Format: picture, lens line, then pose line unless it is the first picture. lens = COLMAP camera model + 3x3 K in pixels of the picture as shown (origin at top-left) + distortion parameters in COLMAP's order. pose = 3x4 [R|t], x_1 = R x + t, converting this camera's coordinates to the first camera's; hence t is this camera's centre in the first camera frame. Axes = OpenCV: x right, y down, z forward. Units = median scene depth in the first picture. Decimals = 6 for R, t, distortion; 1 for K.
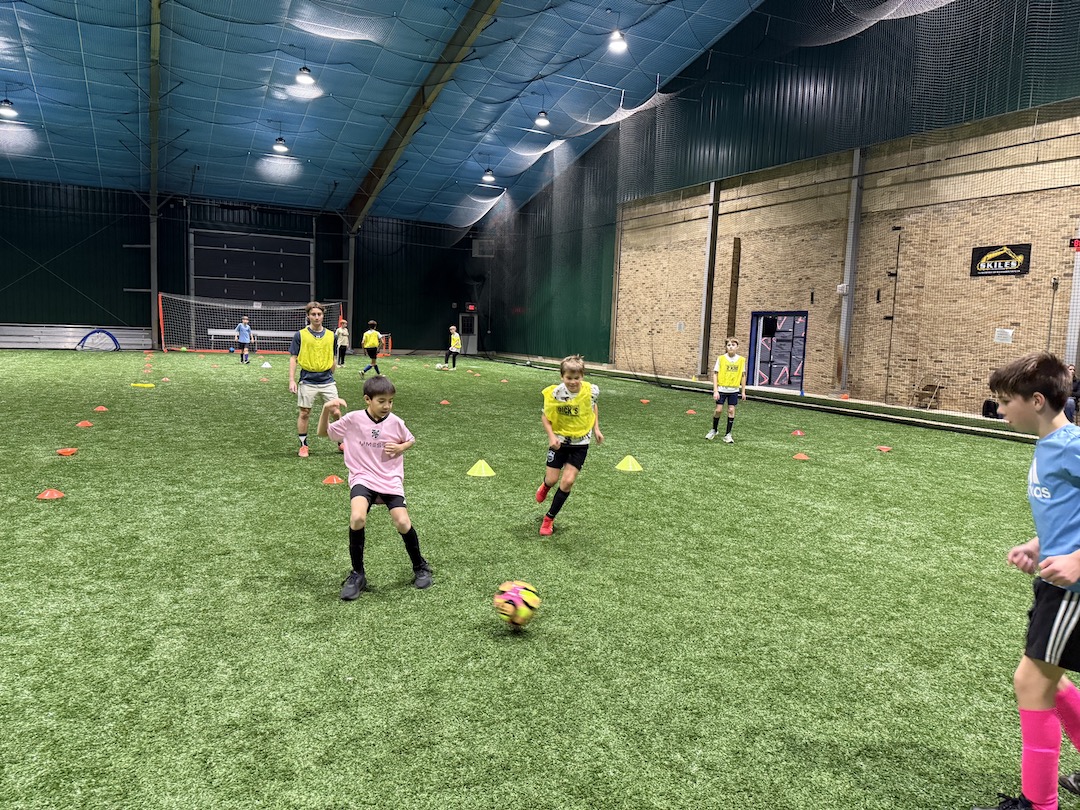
lens RADIAL K [[810.6, 0, 540.0], [0, 810.6, 405.0], [0, 0, 1]] dist [0.092329, 0.001841]
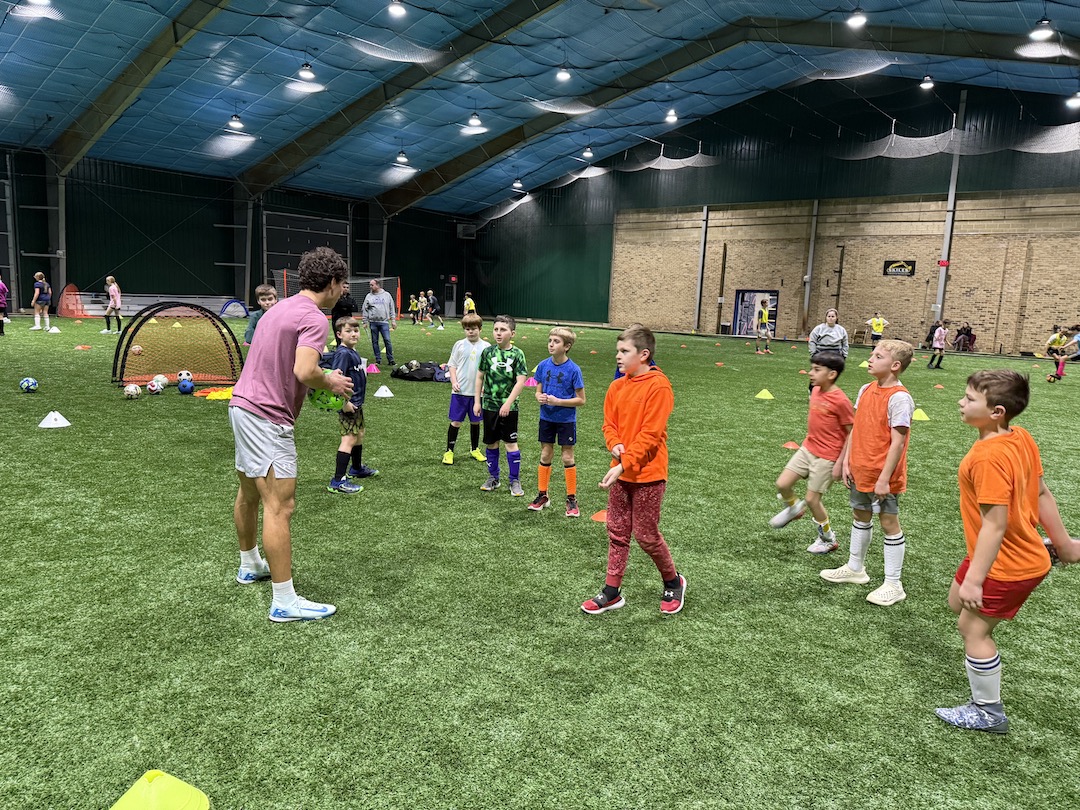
lens RADIAL K [[812.4, 0, 544.0], [0, 812.4, 425.3], [0, 0, 1]] dist [0.078136, -0.003375]
pose [[0.906355, -0.065204, 0.417456, -0.717475], [0.033075, 0.995938, 0.083749, 0.006375], [-0.421221, -0.062099, 0.904829, -0.307967]]
